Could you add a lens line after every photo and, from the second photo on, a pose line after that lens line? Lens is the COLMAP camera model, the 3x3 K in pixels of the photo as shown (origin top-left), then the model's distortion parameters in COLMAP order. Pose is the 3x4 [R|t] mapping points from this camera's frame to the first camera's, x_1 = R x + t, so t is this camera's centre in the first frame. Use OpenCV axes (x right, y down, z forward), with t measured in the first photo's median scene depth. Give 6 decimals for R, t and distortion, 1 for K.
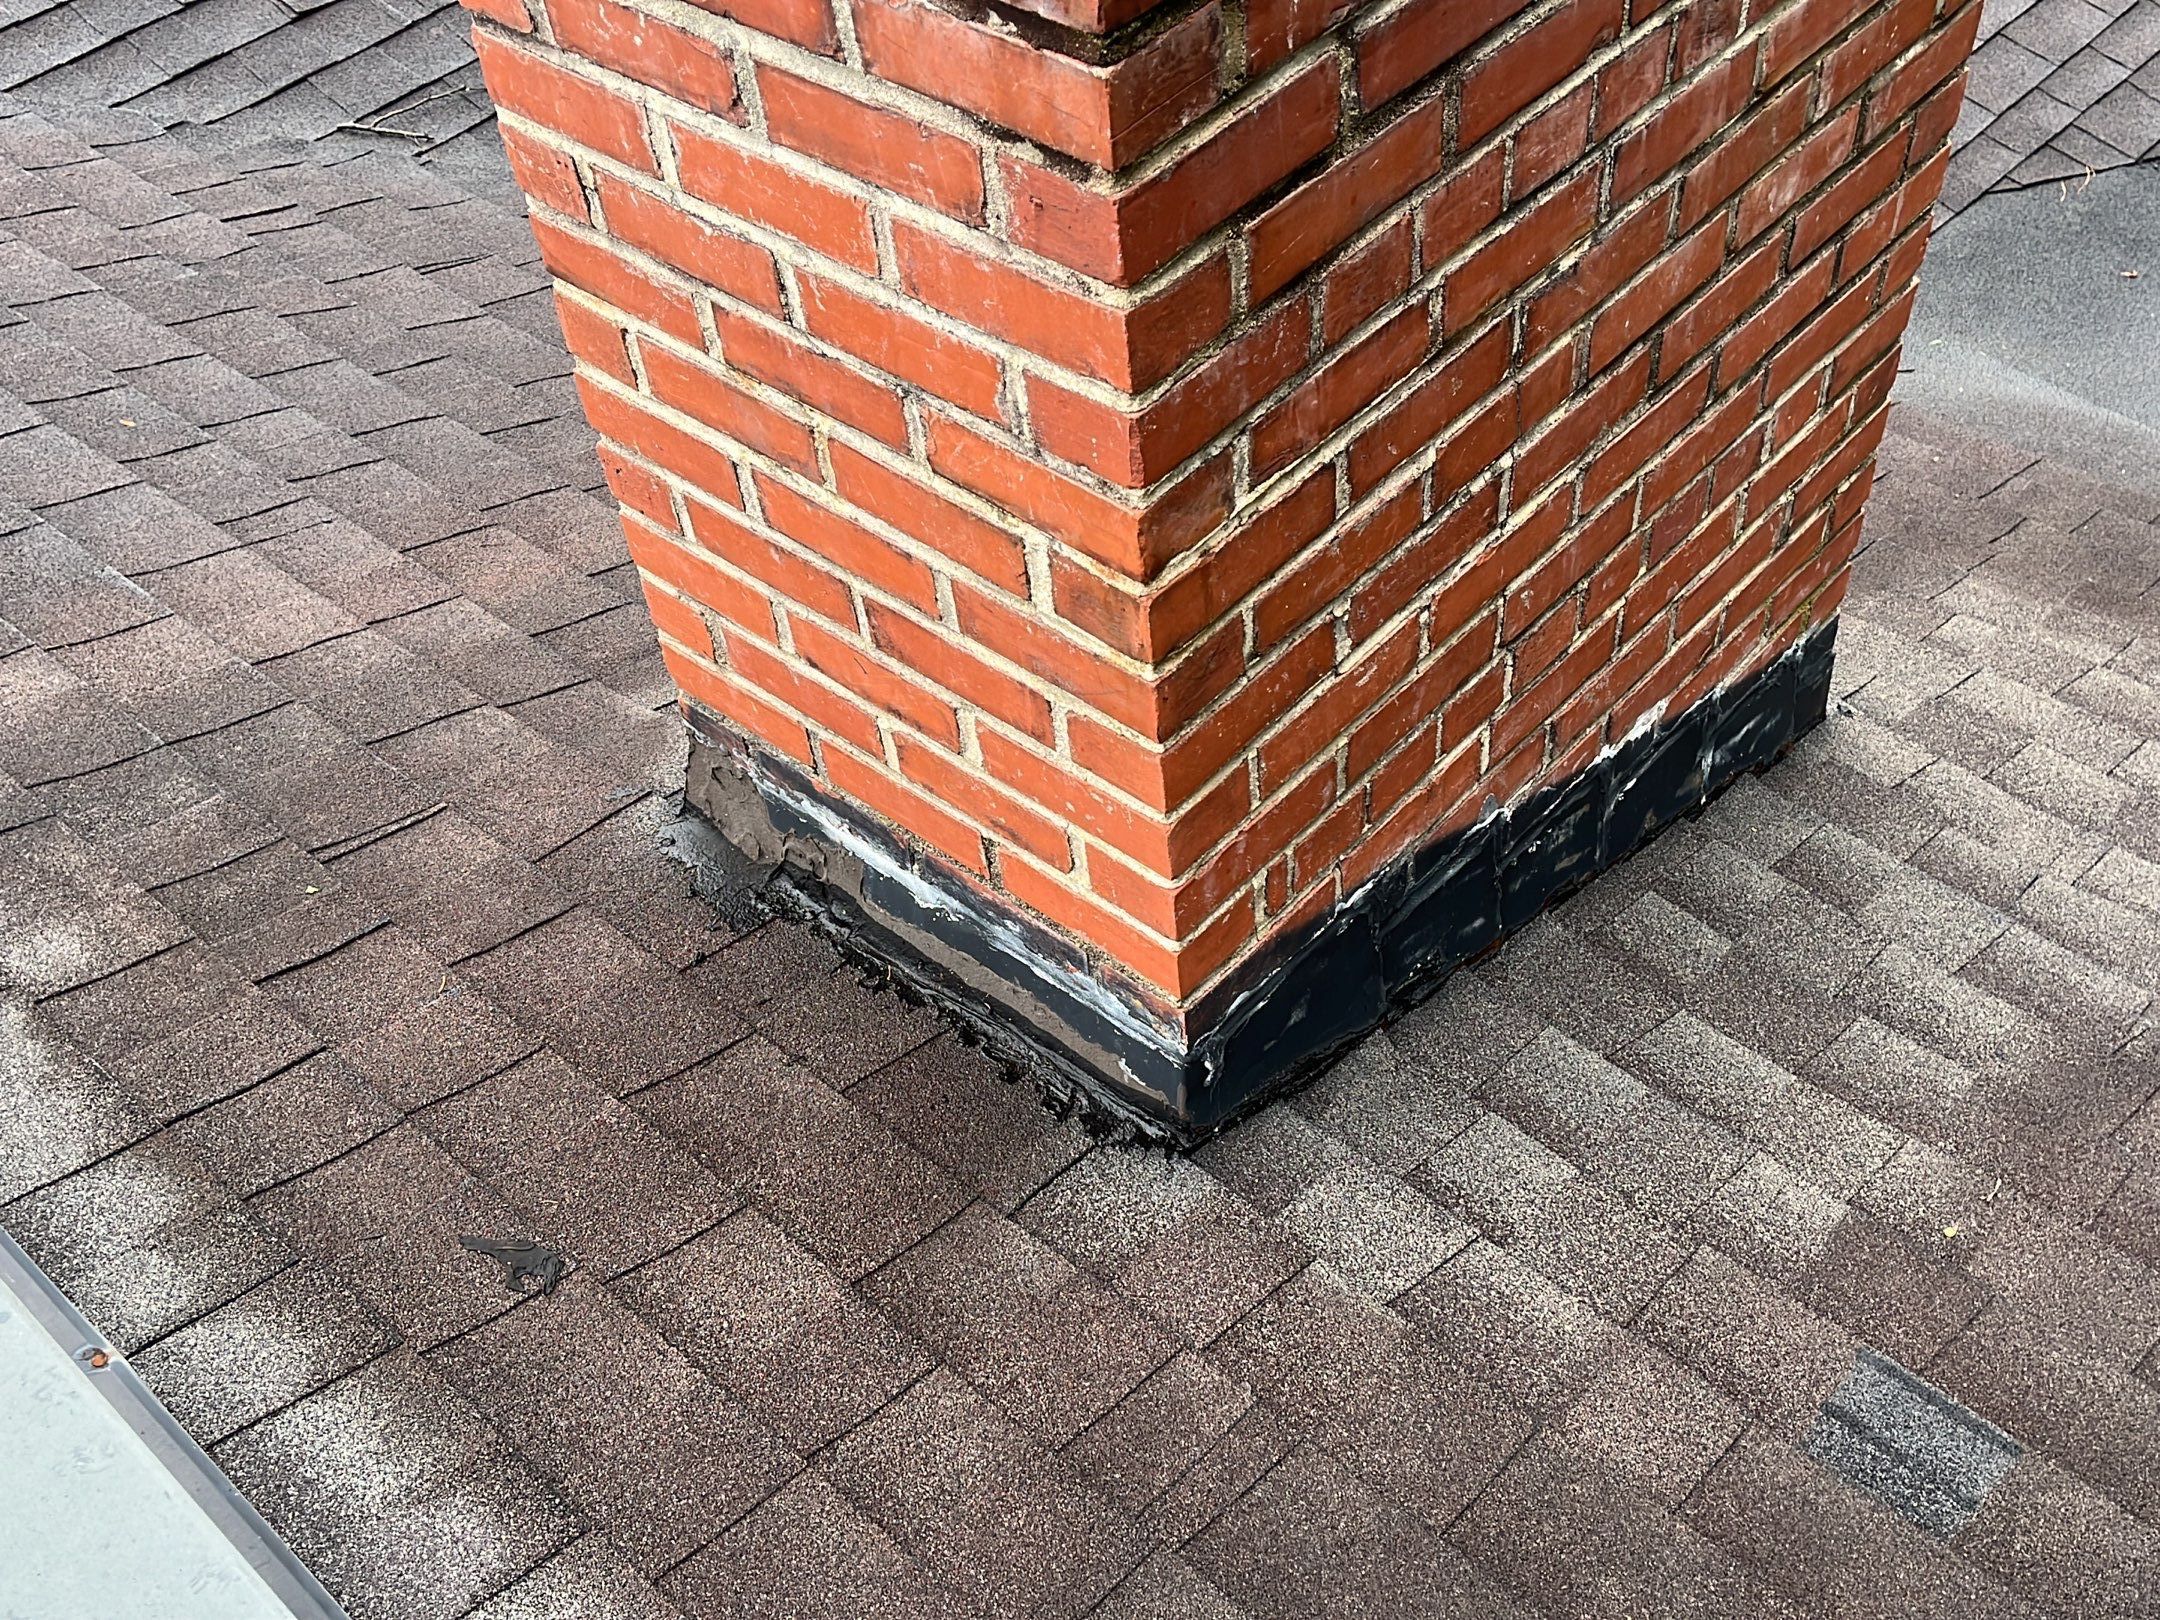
lens RADIAL K [[2073.9, 0, 1075.6], [0, 2073.9, 820.5], [0, 0, 1]] dist [0.030198, 0.000000]
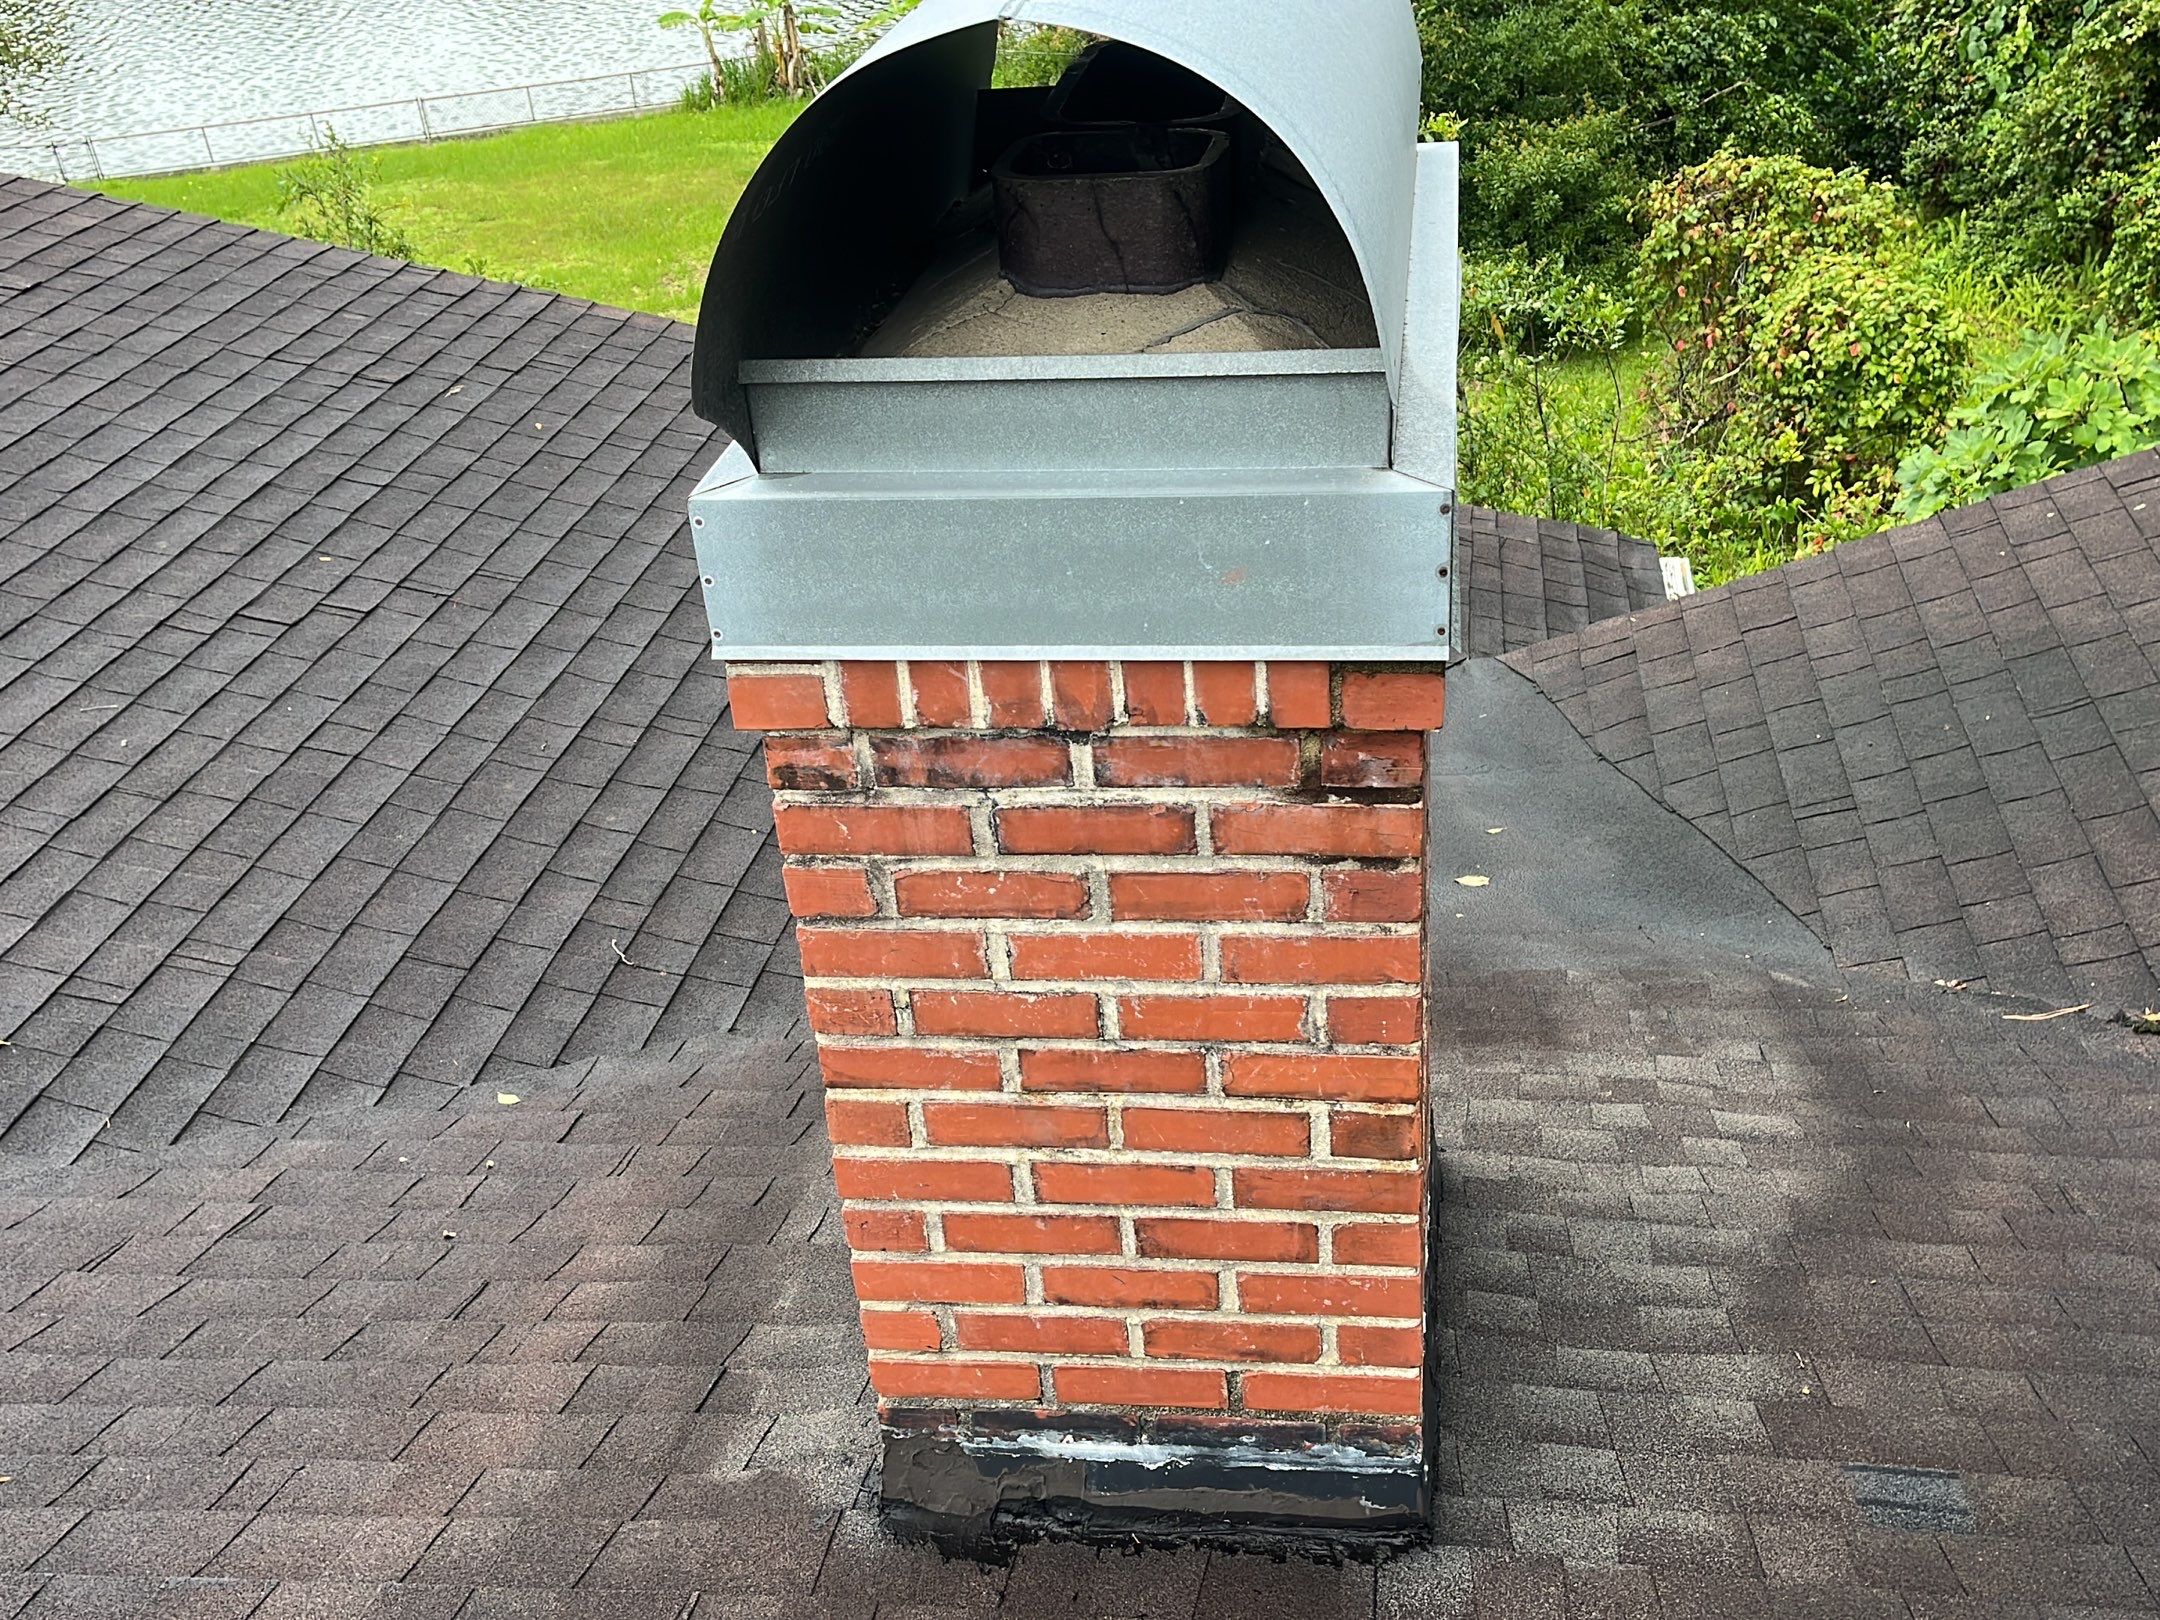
lens RADIAL K [[2073.9, 0, 1070.7], [0, 2073.9, 817.8], [0, 0, 1]] dist [0.030198, 0.000000]
pose [[0.831320, -0.259219, 0.491642, -0.710274], [0.414420, 0.878541, -0.237534, -0.030372], [-0.370354, 0.401213, 0.837774, -0.245630]]
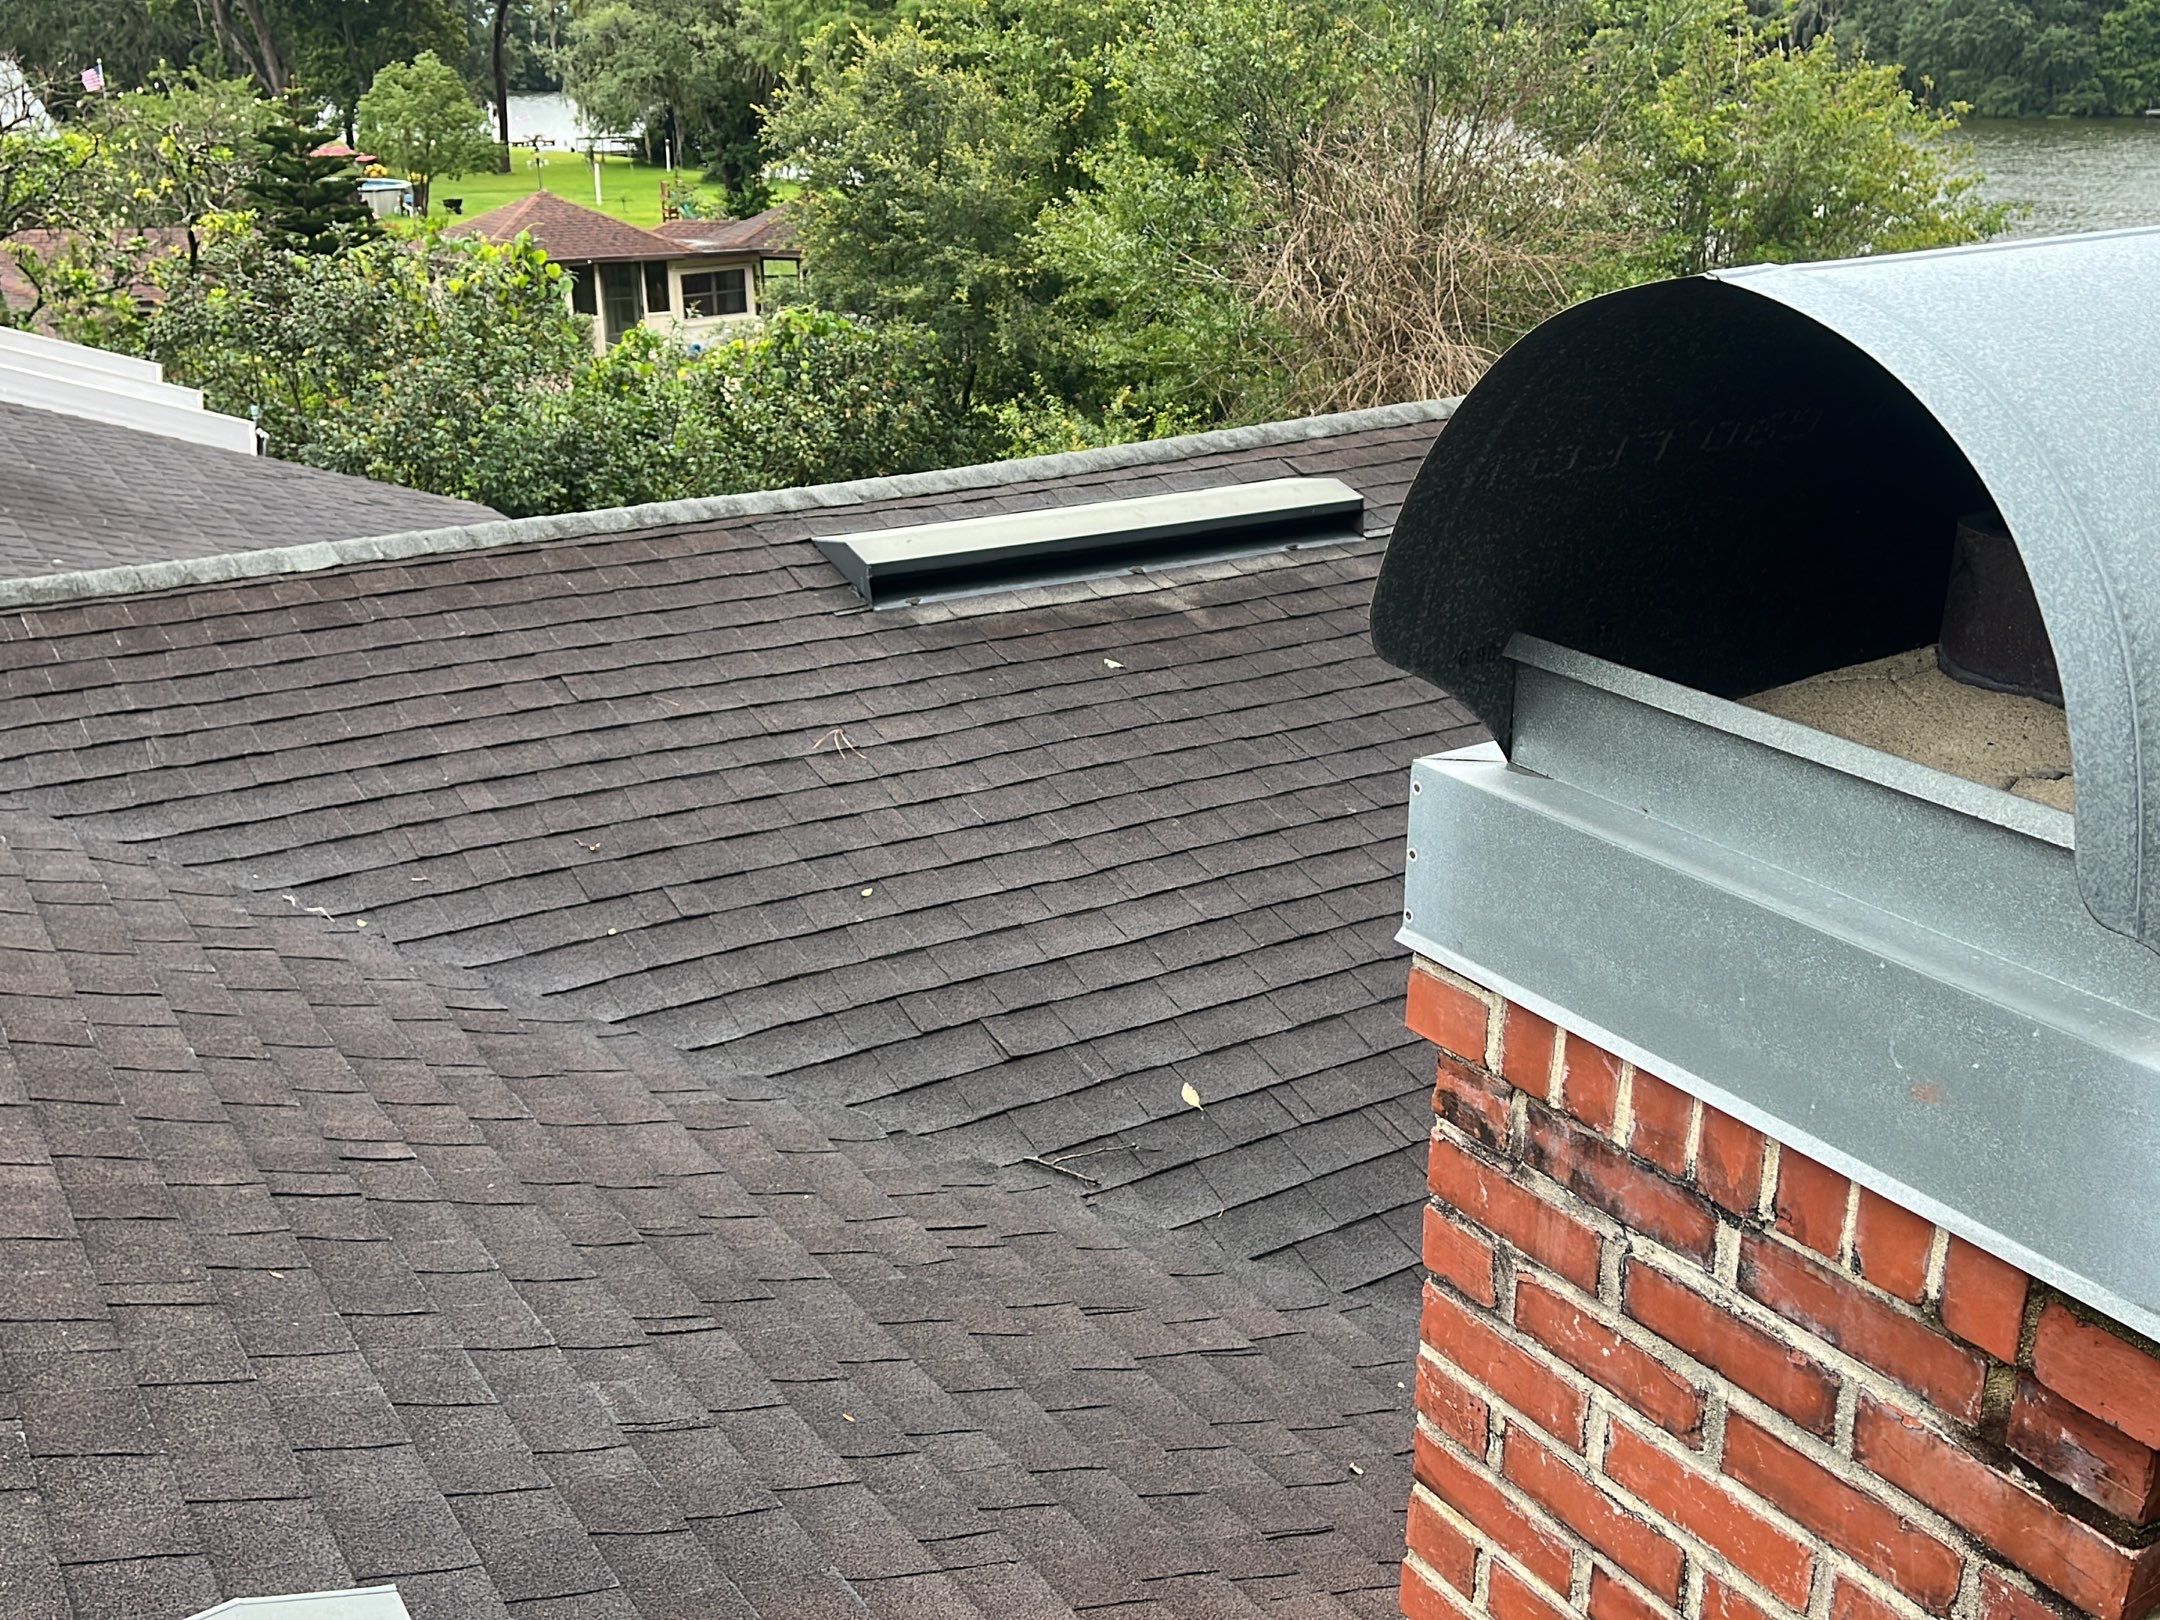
lens RADIAL K [[2073.9, 0, 1089.8], [0, 2073.9, 815.8], [0, 0, 1]] dist [0.030198, 0.000000]
pose [[0.960572, 0.170418, -0.219680, -0.226439], [-0.251526, 0.869335, -0.425431, -0.046913], [0.118475, 0.463912, 0.877923, -0.180135]]
